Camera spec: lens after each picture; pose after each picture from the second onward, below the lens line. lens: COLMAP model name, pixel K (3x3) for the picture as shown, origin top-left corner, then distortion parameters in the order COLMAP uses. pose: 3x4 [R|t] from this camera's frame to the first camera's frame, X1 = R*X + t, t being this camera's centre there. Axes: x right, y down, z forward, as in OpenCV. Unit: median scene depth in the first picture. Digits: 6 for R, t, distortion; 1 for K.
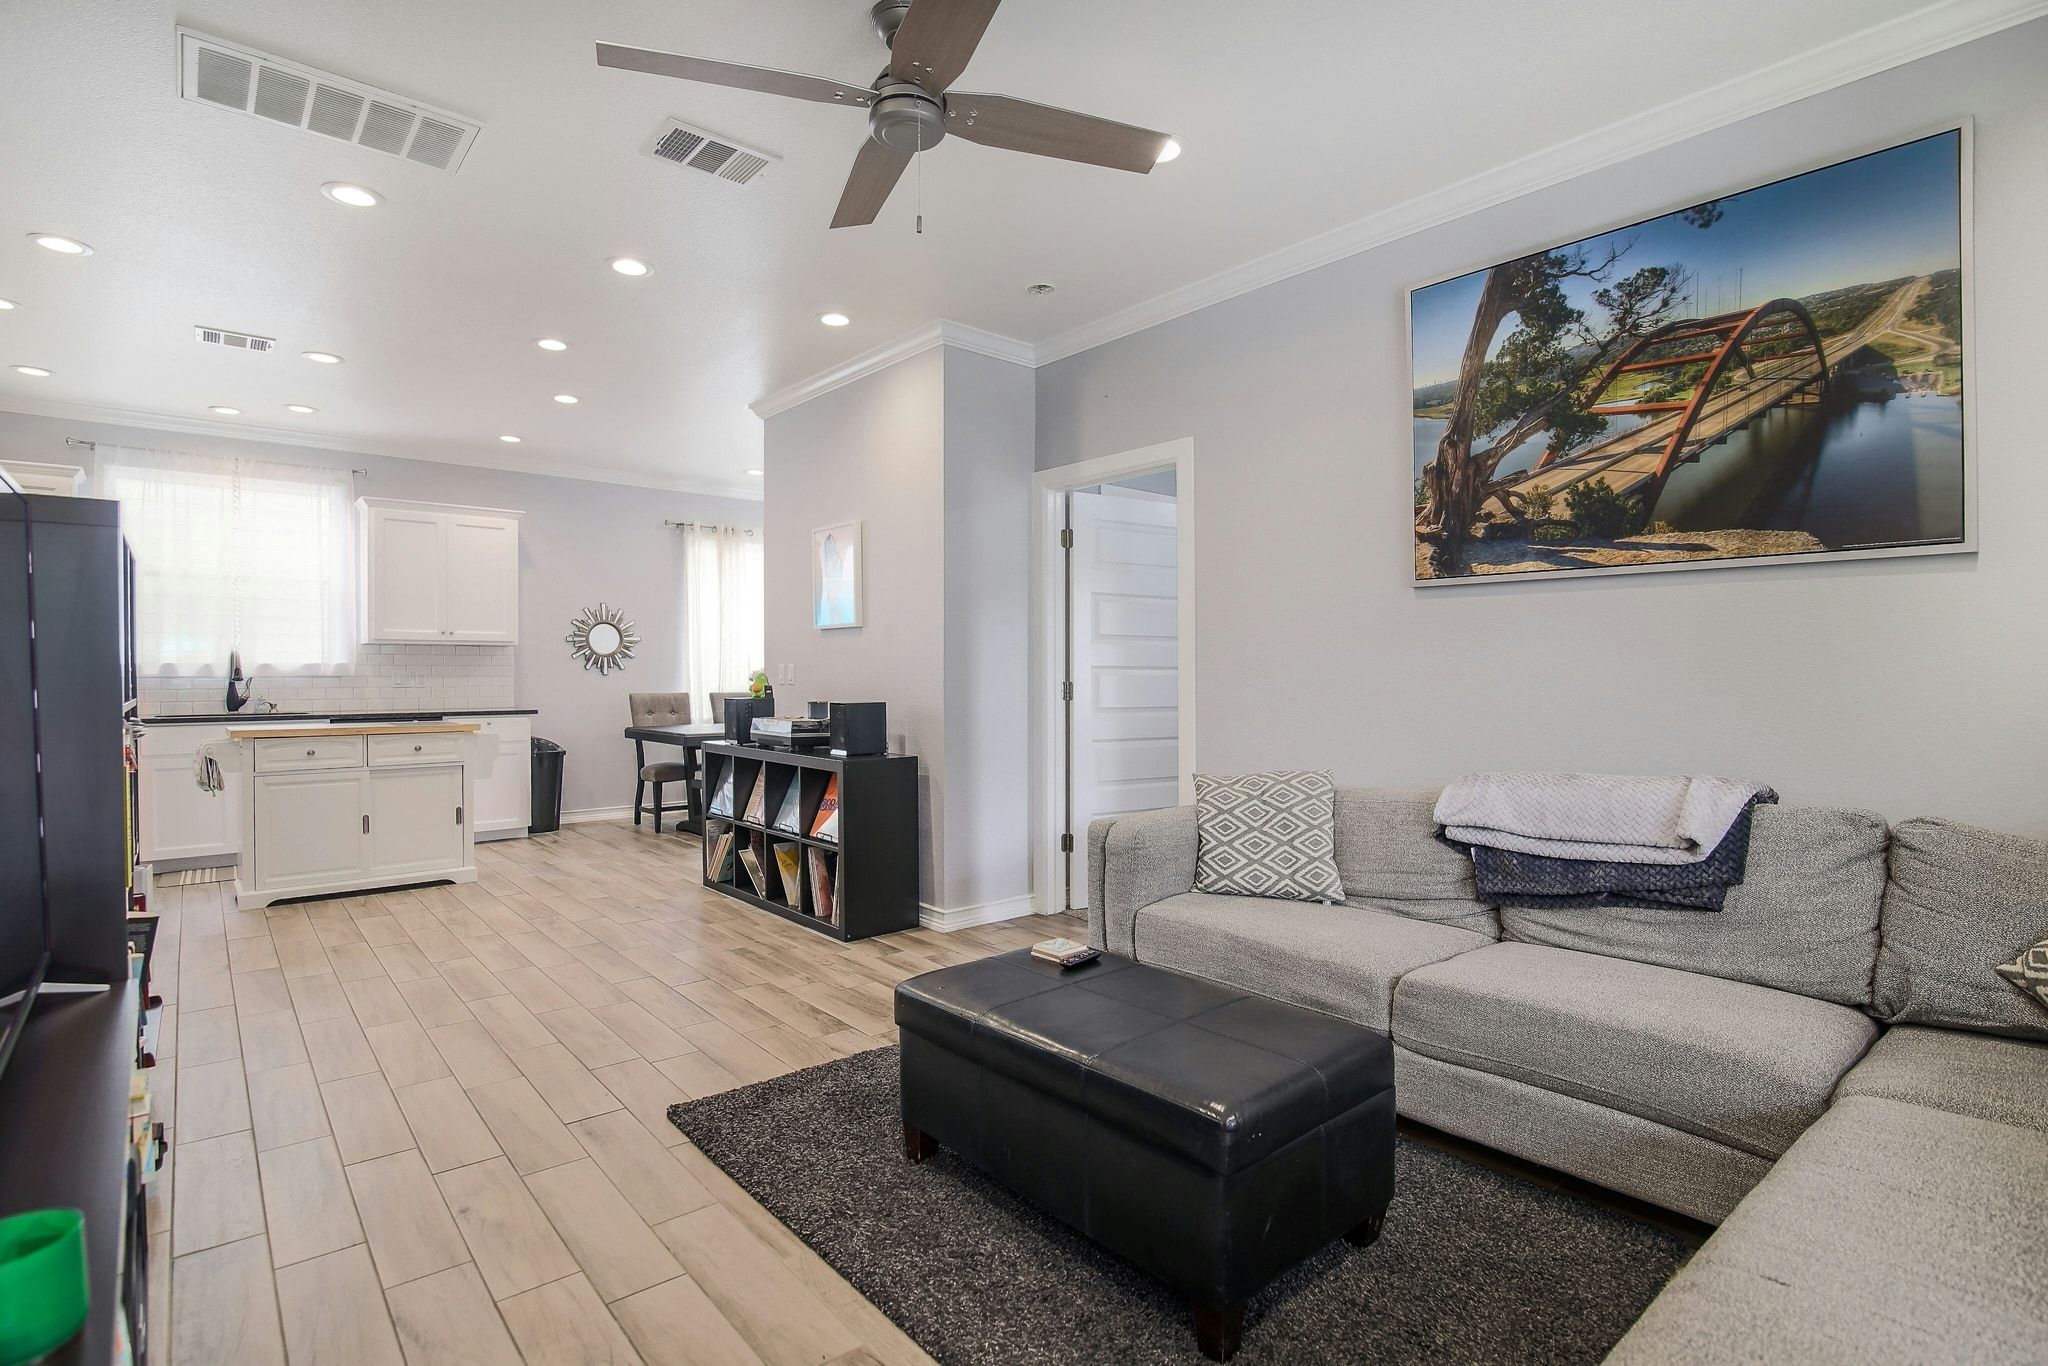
lens RADIAL K [[954.7, 0, 1024.0], [0, 954.7, 683.0], [0, 0, 1]] dist [-0.019724, -0.000221]
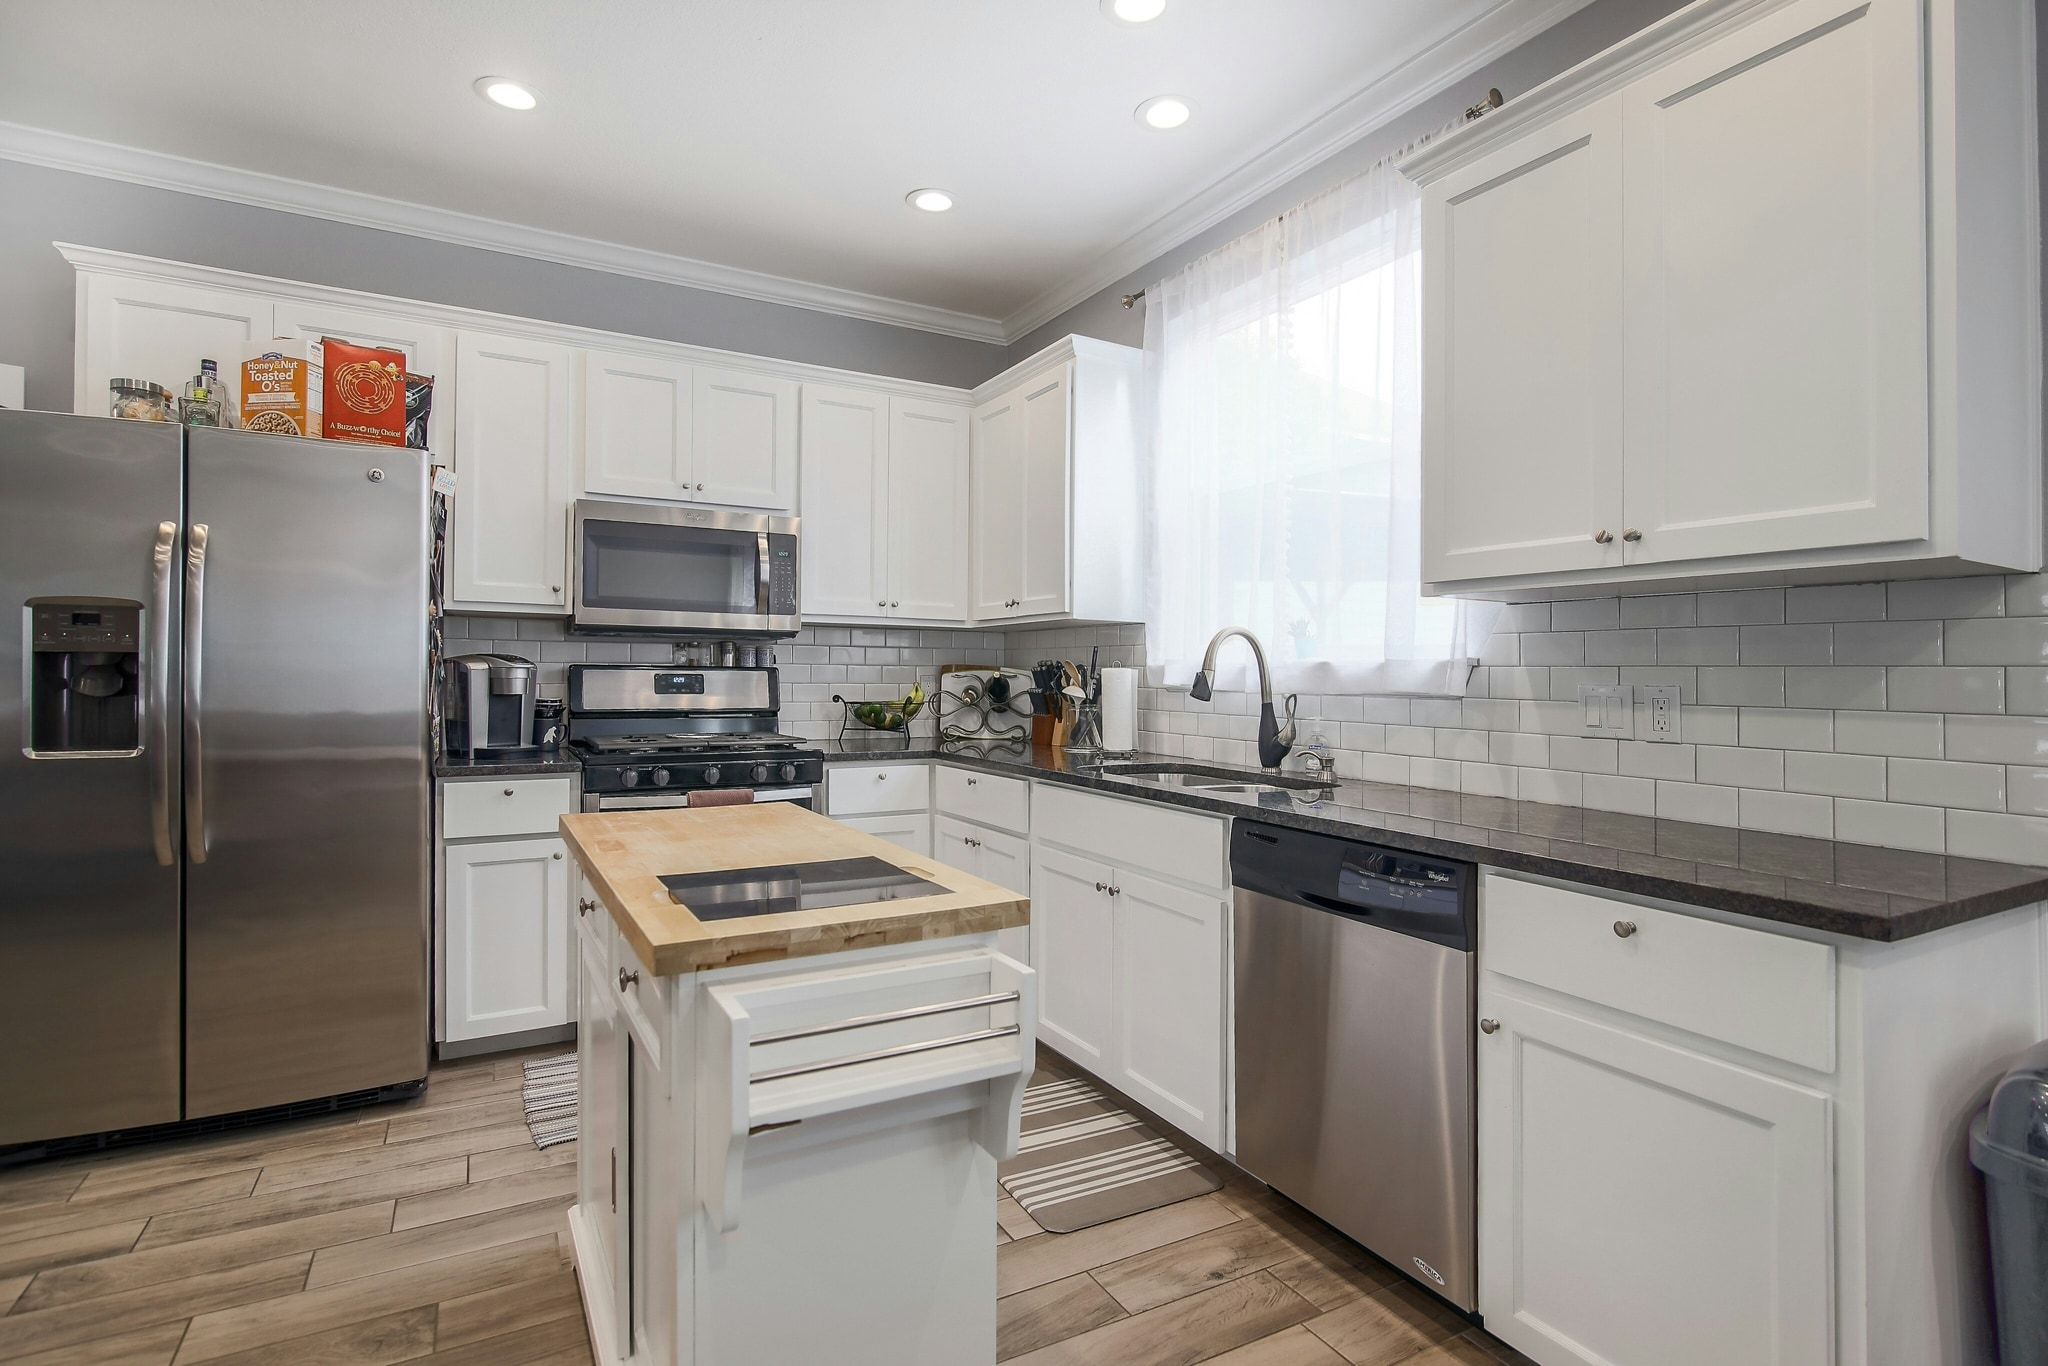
lens RADIAL K [[1000.8, 0, 1024.0], [0, 1000.8, 683.0], [0, 0, 1]] dist [-0.016211, 0.000363]
pose [[-0.207679, 0.005267, -0.978183, -0.300959], [-0.021664, 0.999715, 0.009983, -0.011954], [0.977957, 0.023264, -0.207505, 0.873346]]
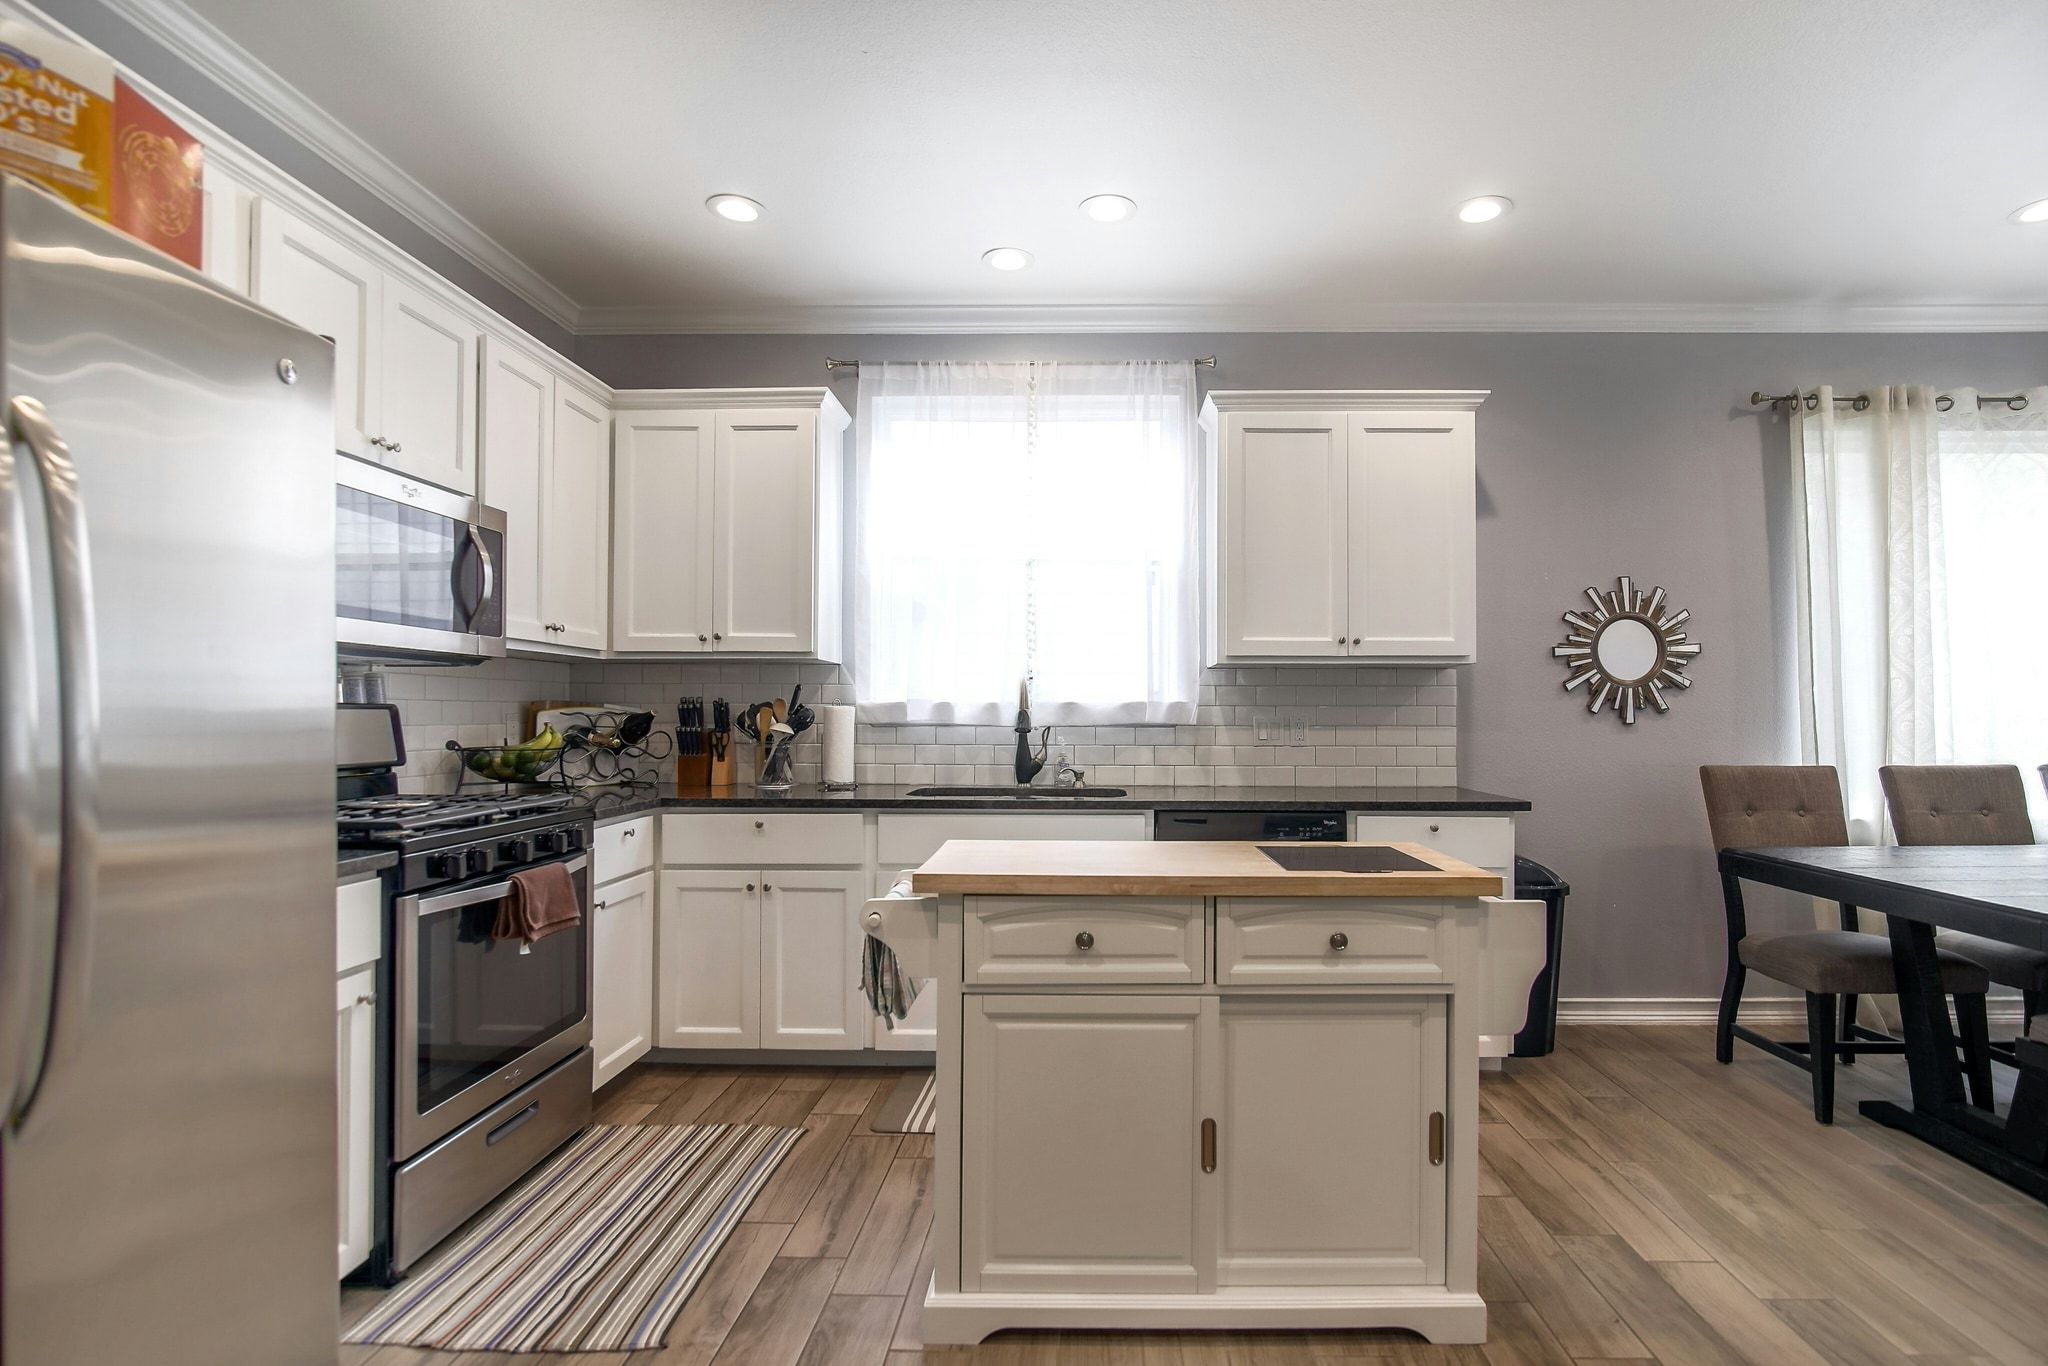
lens RADIAL K [[969.5, 0, 1096.5], [0, 969.5, 705.4], [0, 0, 1]] dist [-0.021964, 0.000089]
pose [[0.746404, -0.004391, -0.665479, -0.353979], [-0.010241, 0.999784, -0.018084, -0.007361], [0.665414, 0.020313, 0.746198, 0.508677]]
